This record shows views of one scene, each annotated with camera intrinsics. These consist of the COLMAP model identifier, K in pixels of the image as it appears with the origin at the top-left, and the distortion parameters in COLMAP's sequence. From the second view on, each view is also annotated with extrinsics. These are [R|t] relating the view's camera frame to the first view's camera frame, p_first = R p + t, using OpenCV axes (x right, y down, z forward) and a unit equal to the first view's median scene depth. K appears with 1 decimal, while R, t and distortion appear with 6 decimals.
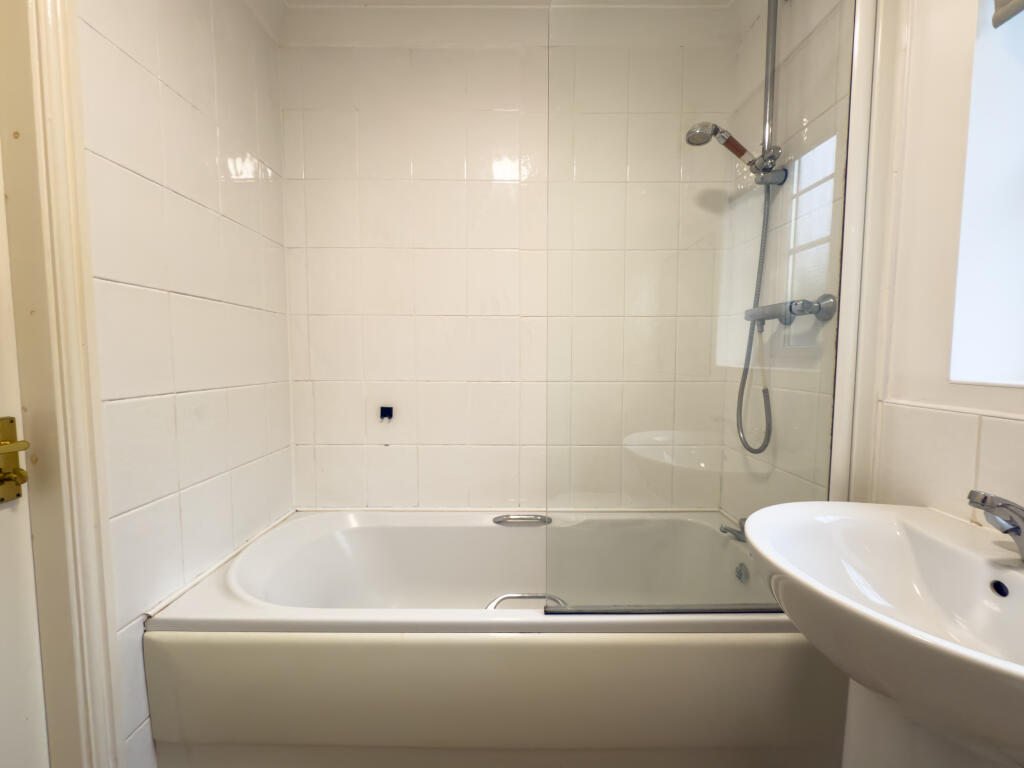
lens RADIAL K [[417.4, 0, 500.4], [0, 417.4, 386.2], [0, 0, 1]] dist [-0.002329, -0.000366]
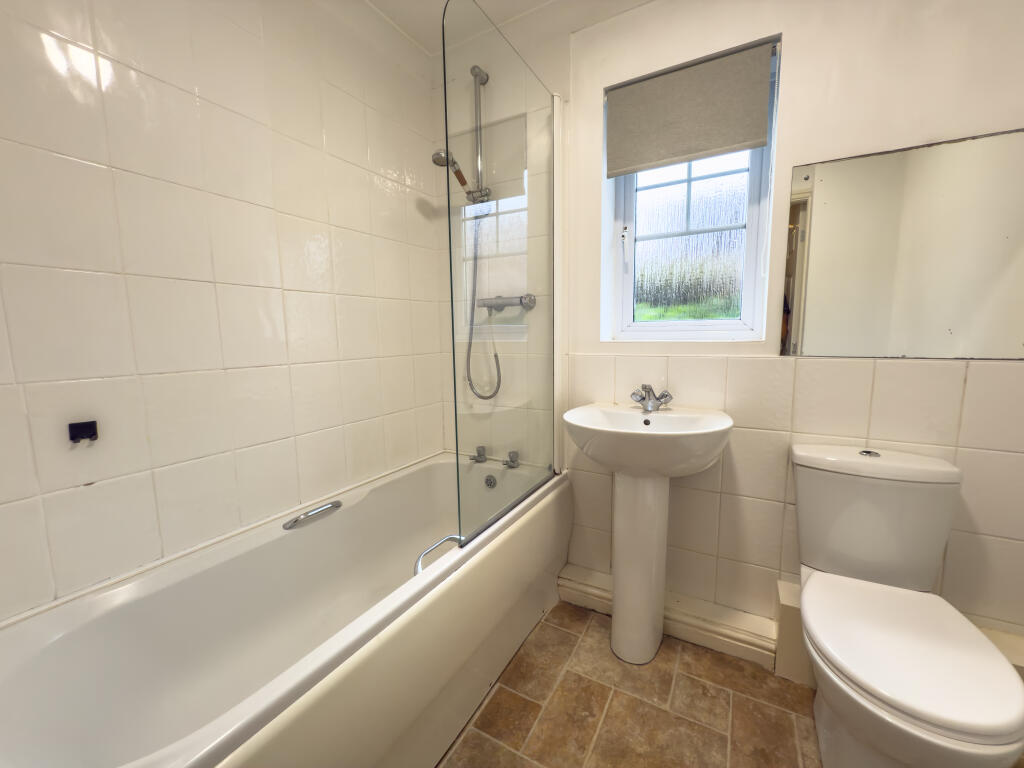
lens RADIAL K [[417.4, 0, 500.4], [0, 417.4, 386.2], [0, 0, 1]] dist [-0.002329, -0.000366]
pose [[0.496980, -0.114480, 0.860178, -0.584645], [0.078984, 0.993113, 0.086537, -0.006805], [-0.864160, 0.024933, 0.502599, 0.210796]]
